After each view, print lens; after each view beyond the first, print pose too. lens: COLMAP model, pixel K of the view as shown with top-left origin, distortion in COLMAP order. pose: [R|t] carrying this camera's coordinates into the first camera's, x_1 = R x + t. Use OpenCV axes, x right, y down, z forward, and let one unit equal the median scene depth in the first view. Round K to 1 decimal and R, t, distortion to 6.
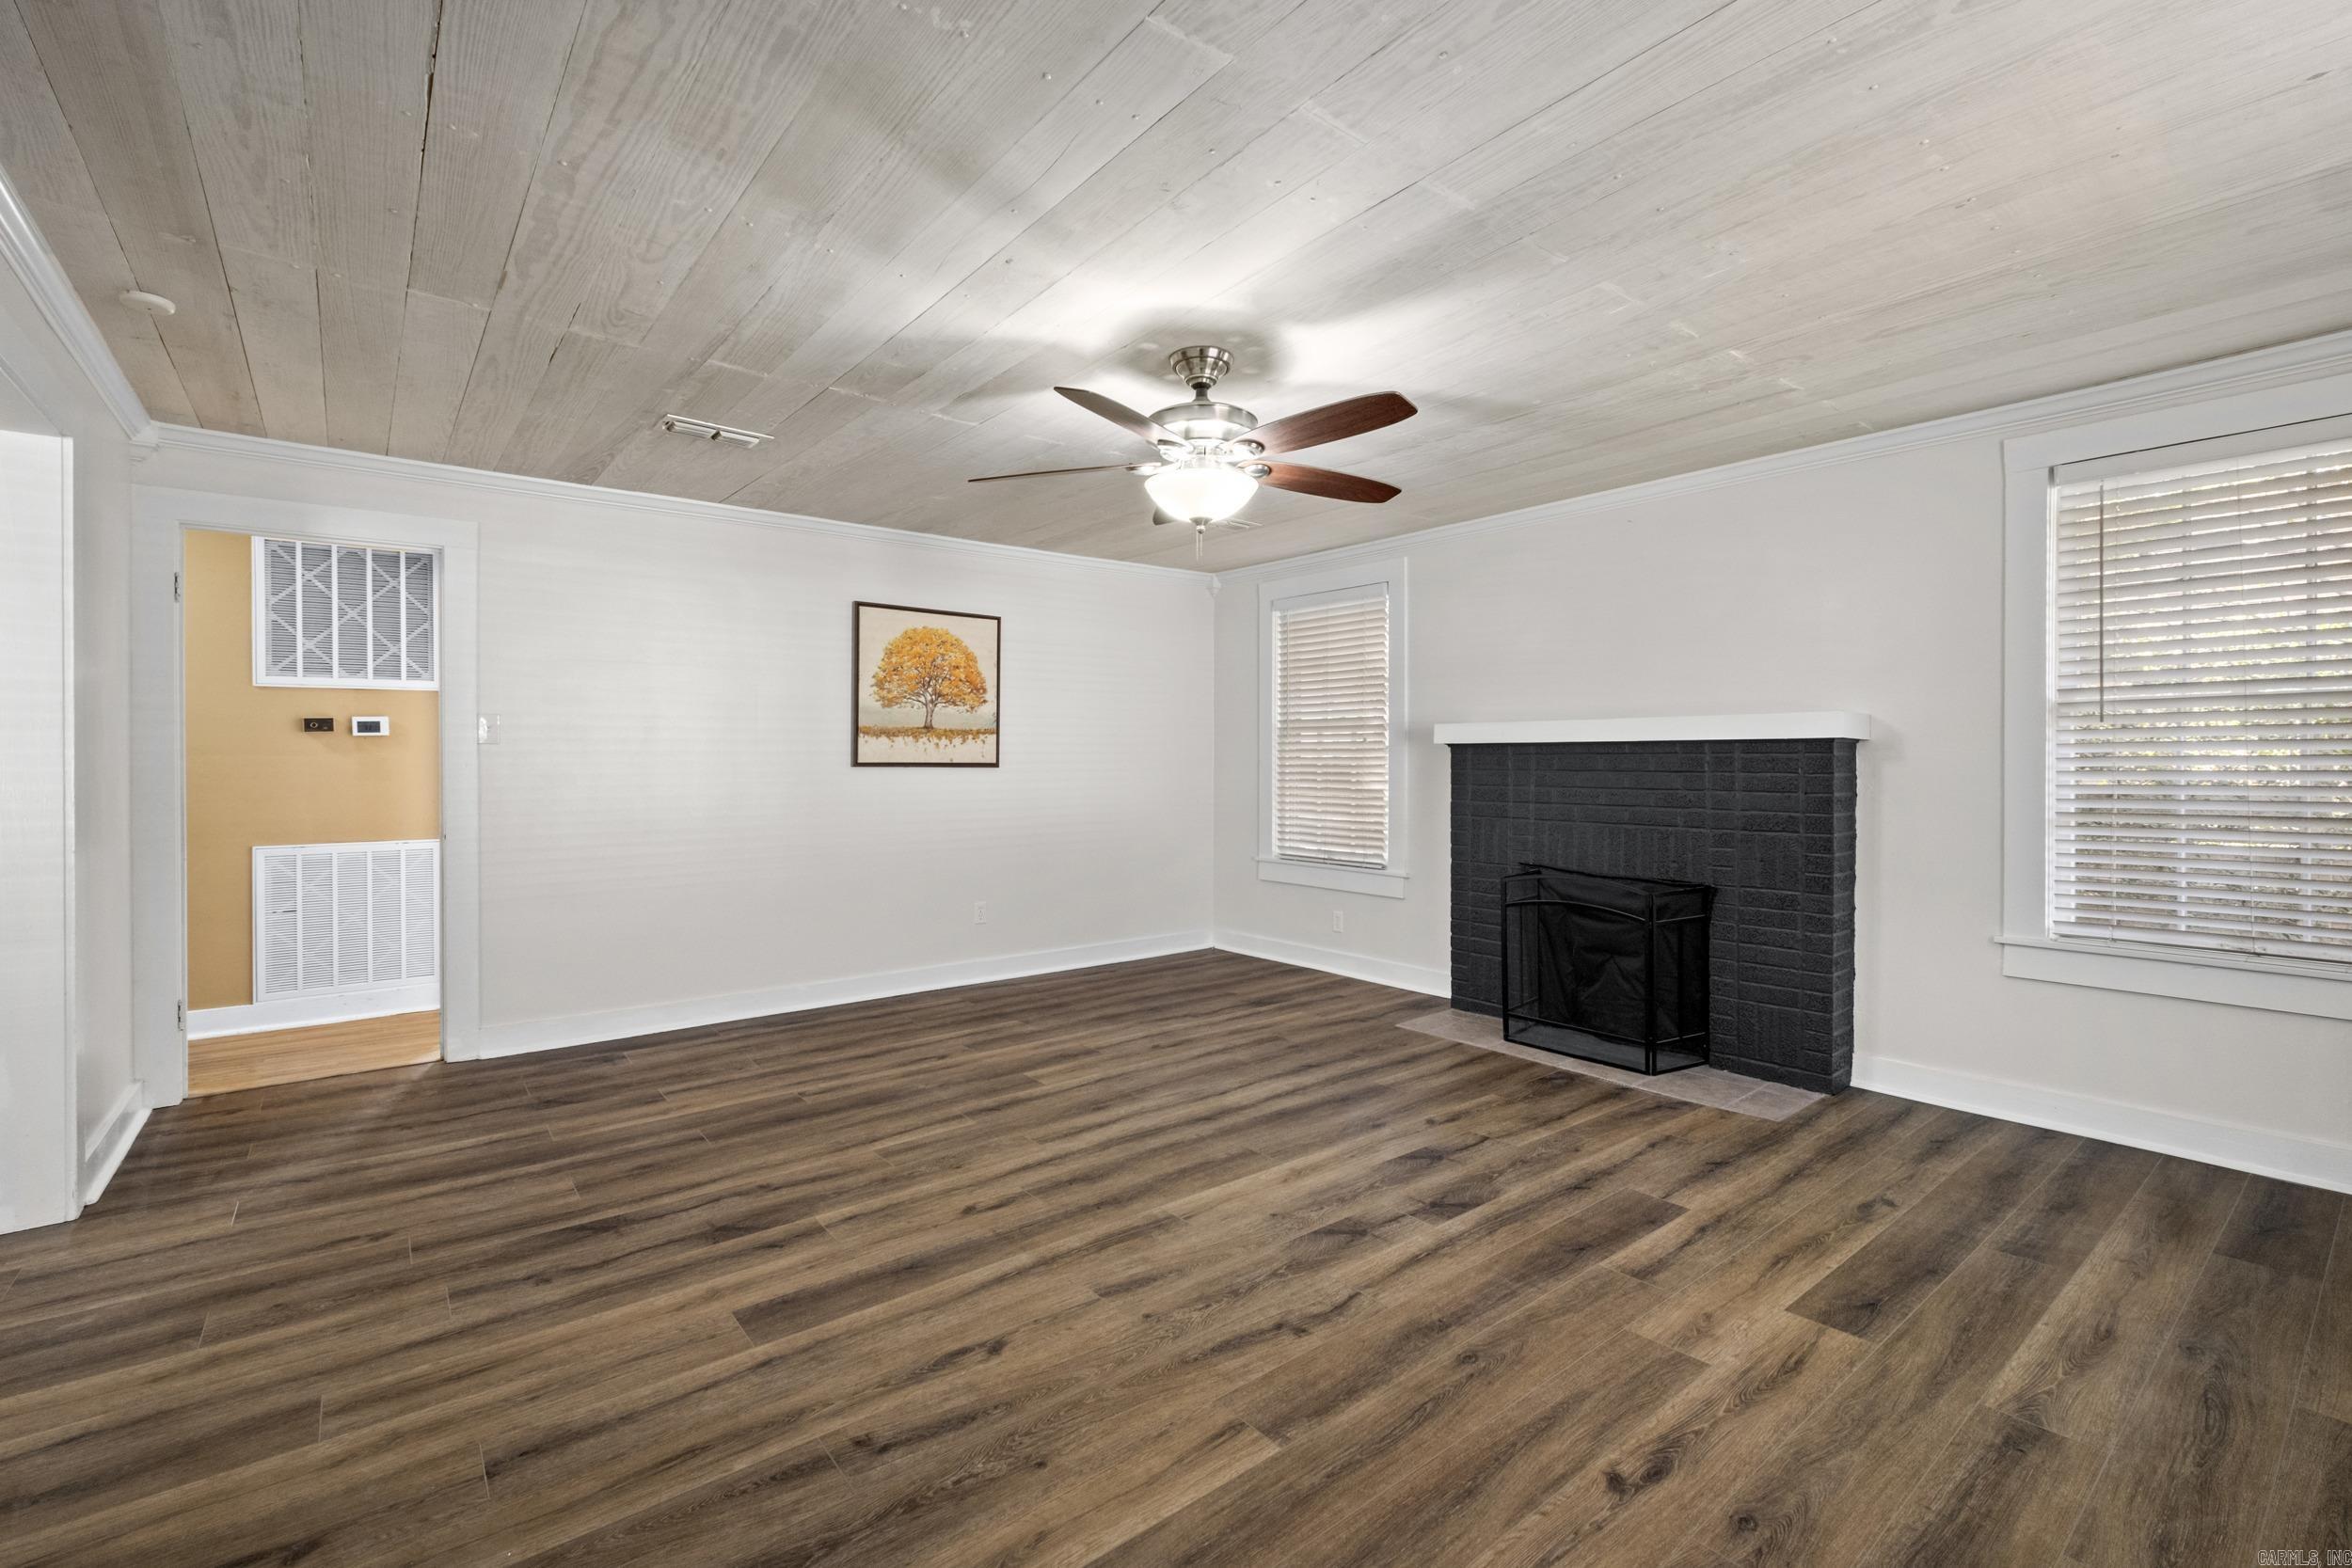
lens RADIAL K [[1021.8, 0, 1163.1], [0, 1021.8, 754.3], [0, 0, 1]] dist [-0.005650, -0.000426]
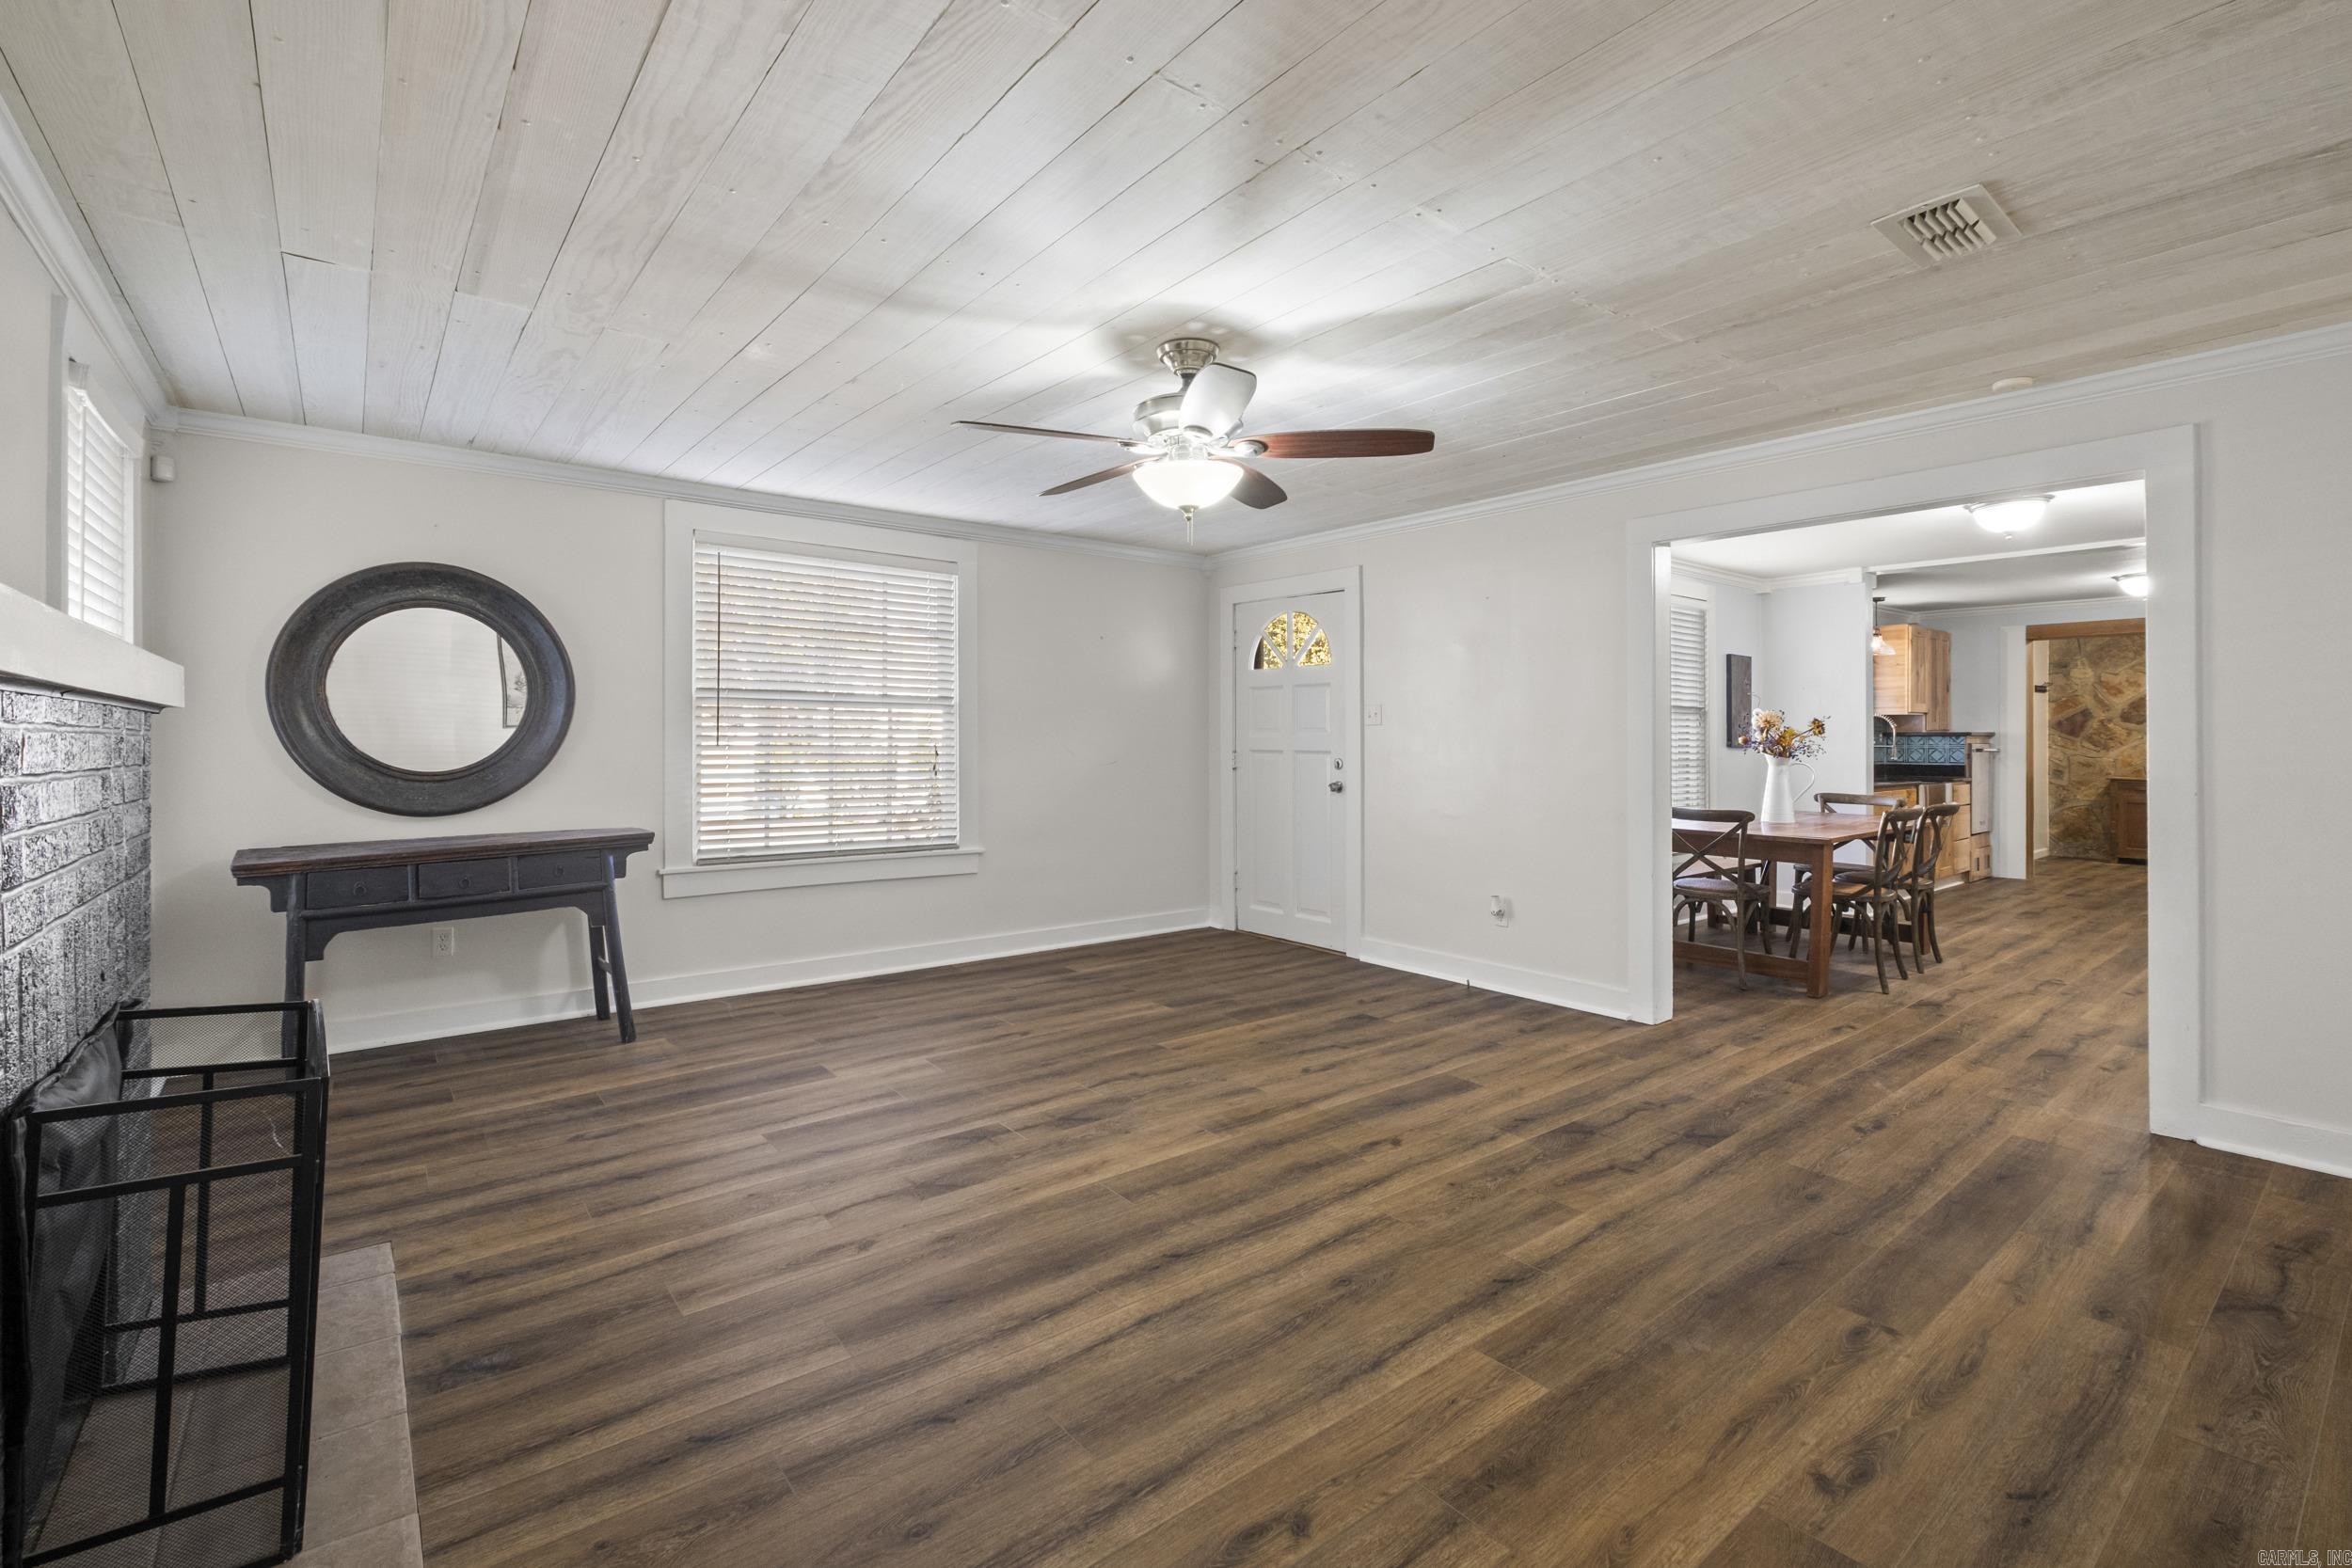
lens RADIAL K [[1027.9, 0, 1166.6], [0, 1027.9, 736.0], [0, 0, 1]] dist [-0.006401, -0.000308]
pose [[-0.999999, 0.001349, -0.000907, 0.054960], [0.001359, 0.999939, -0.010939, 0.010330], [0.000892, -0.010940, -0.999940, 1.878518]]
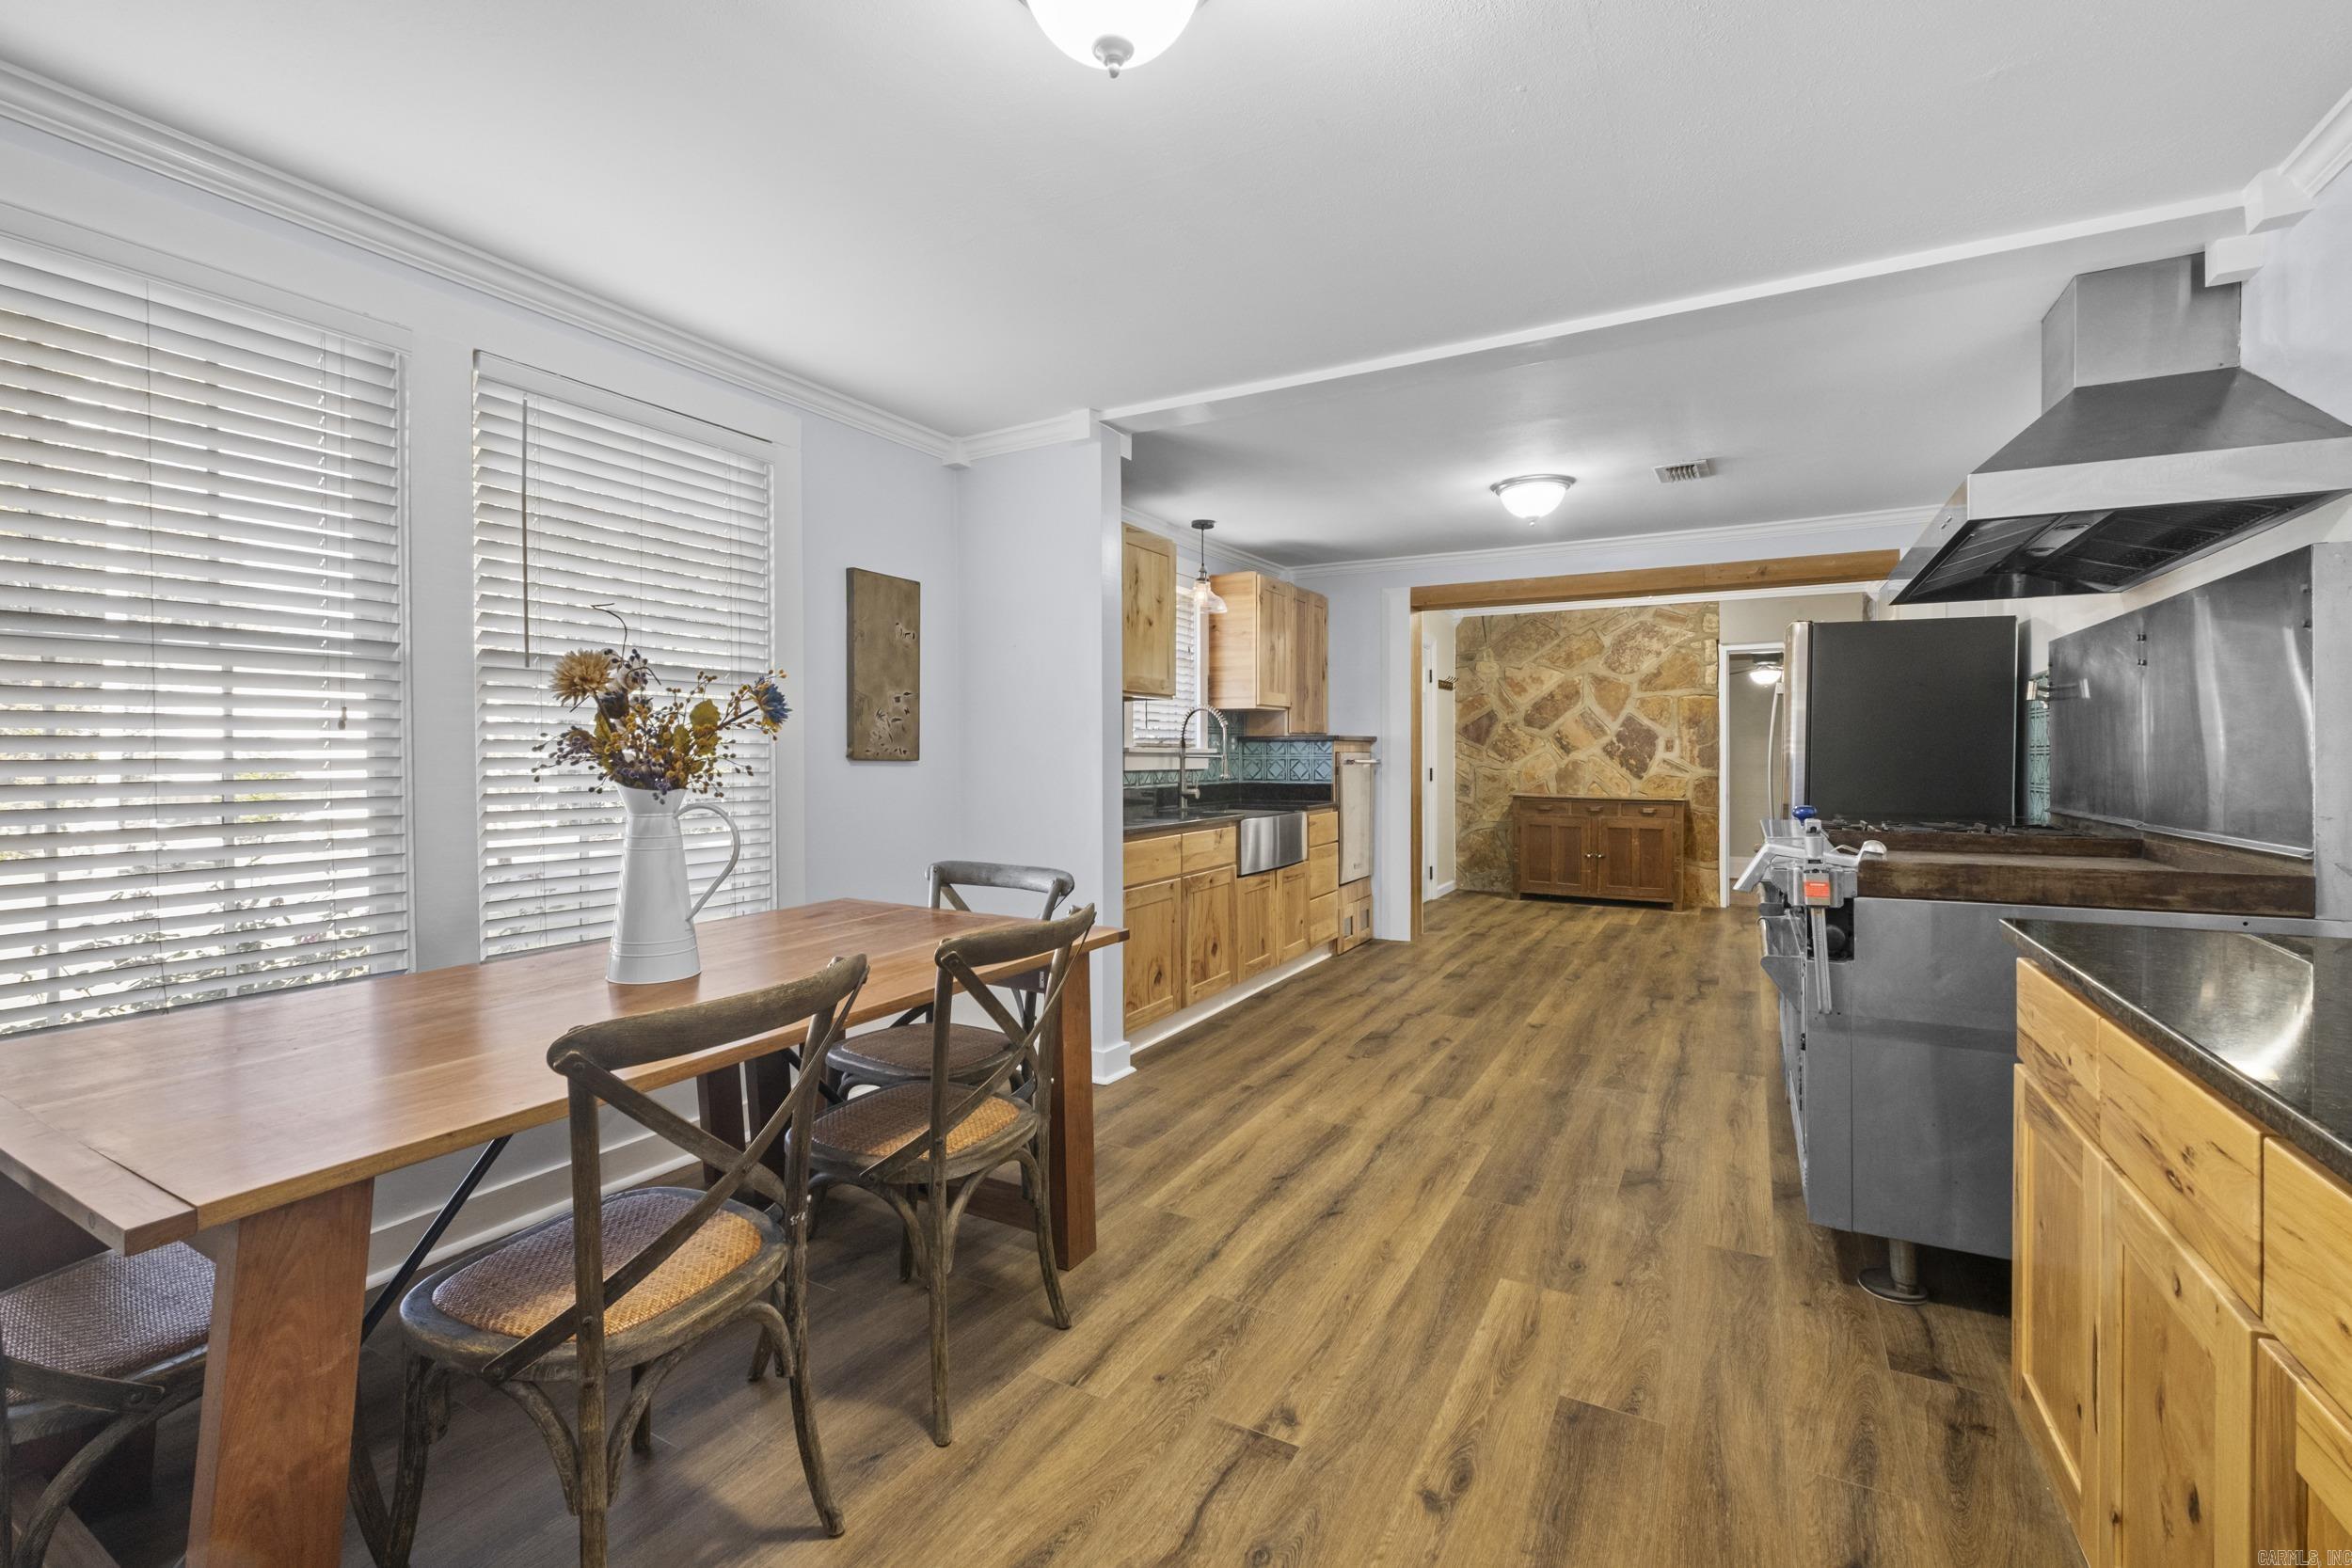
lens RADIAL K [[1033.1, 0, 1159.8], [0, 1033.1, 754.2], [0, 0, 1]] dist [-0.003570, -0.000266]
pose [[-0.924772, 0.003746, -0.380503, -1.105790], [0.005779, 0.999974, -0.004200, 0.013228], [0.380478, -0.006083, -0.924770, 0.735138]]
